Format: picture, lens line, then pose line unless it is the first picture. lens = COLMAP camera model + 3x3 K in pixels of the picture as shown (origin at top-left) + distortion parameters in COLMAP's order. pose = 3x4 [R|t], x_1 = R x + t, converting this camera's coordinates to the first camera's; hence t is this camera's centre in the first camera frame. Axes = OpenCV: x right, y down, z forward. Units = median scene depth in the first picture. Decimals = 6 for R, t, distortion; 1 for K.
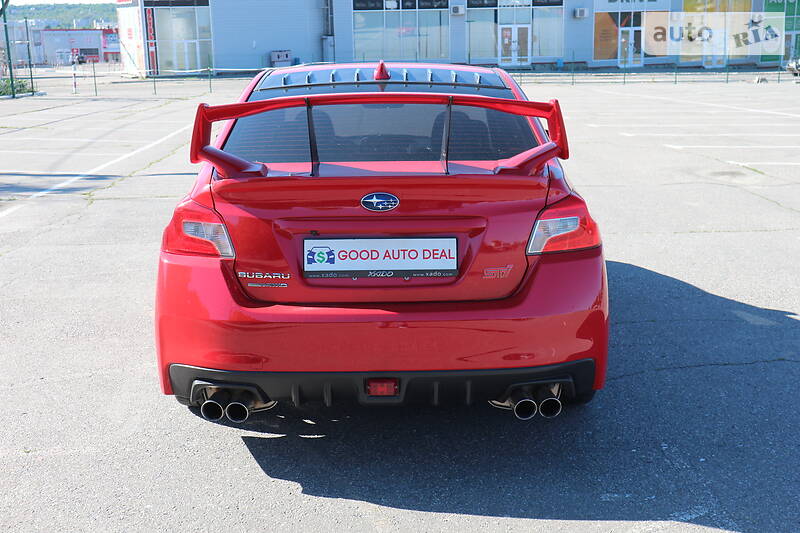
lens RADIAL K [[1057.8, 0, 400.0], [0, 1057.8, 266.5], [0, 0, 1]] dist [-0.029568, 0.452414]
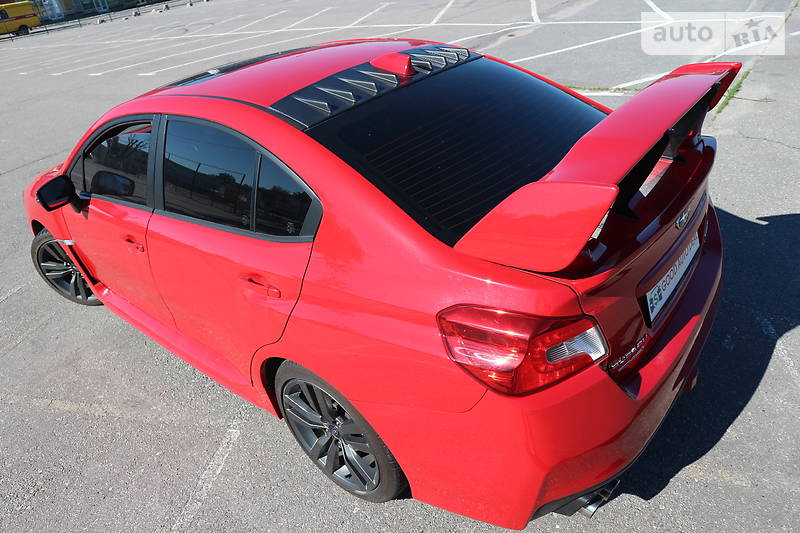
lens RADIAL K [[542.6, 0, 400.0], [0, 542.6, 266.5], [0, 0, 1]] dist [-0.071742, 0.001549]
pose [[0.649157, -0.461896, 0.604357, -0.465142], [0.281468, 0.883990, 0.373280, -0.257736], [-0.706662, -0.072210, 0.703857, 0.833357]]
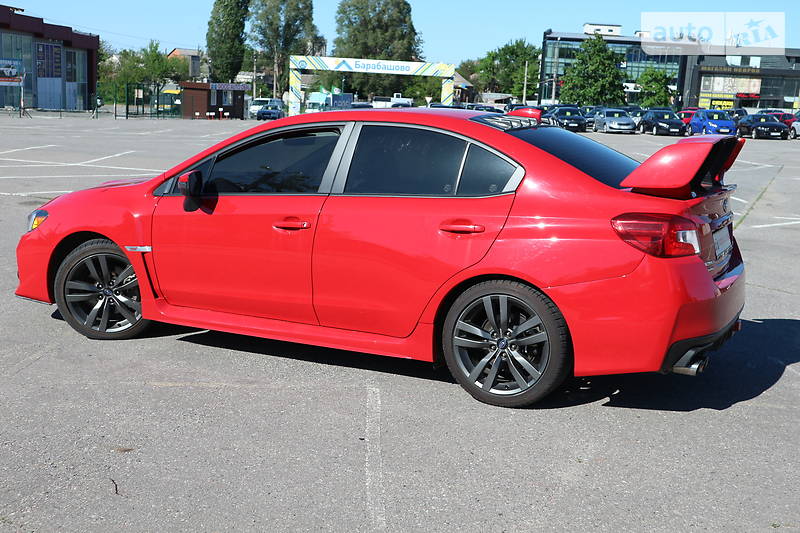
lens RADIAL K [[946.7, 0, 400.0], [0, 946.7, 266.5], [0, 0, 1]] dist [0.016285, 0.052639]
pose [[0.456144, -0.130255, 0.880322, -1.429832], [0.151797, 0.986121, 0.067255, -0.134605], [-0.876864, 0.102953, 0.469585, 0.762713]]
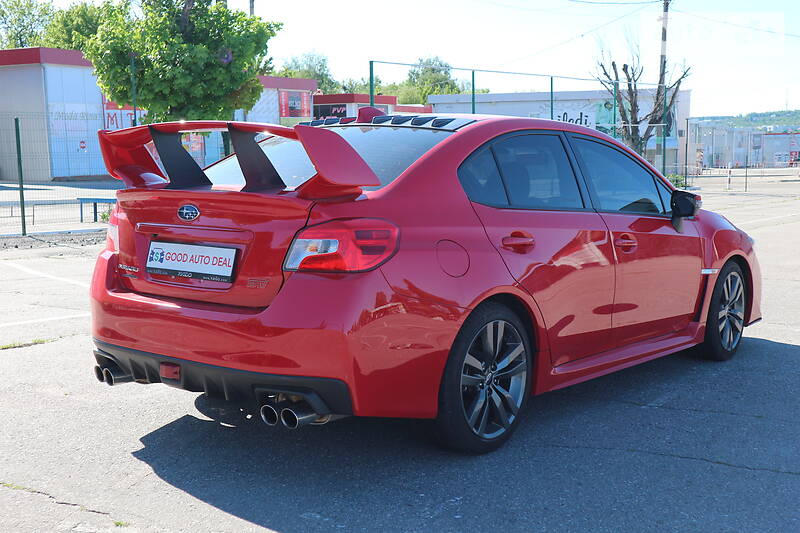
lens RADIAL K [[1024.7, 0, 400.0], [0, 1024.7, 266.5], [0, 0, 1]] dist [0.065930, 0.023002]
pose [[0.764552, 0.079703, -0.639615, 0.877343], [-0.140182, 0.989134, -0.044307, 0.015148], [0.629133, 0.123537, 0.767418, 0.275797]]
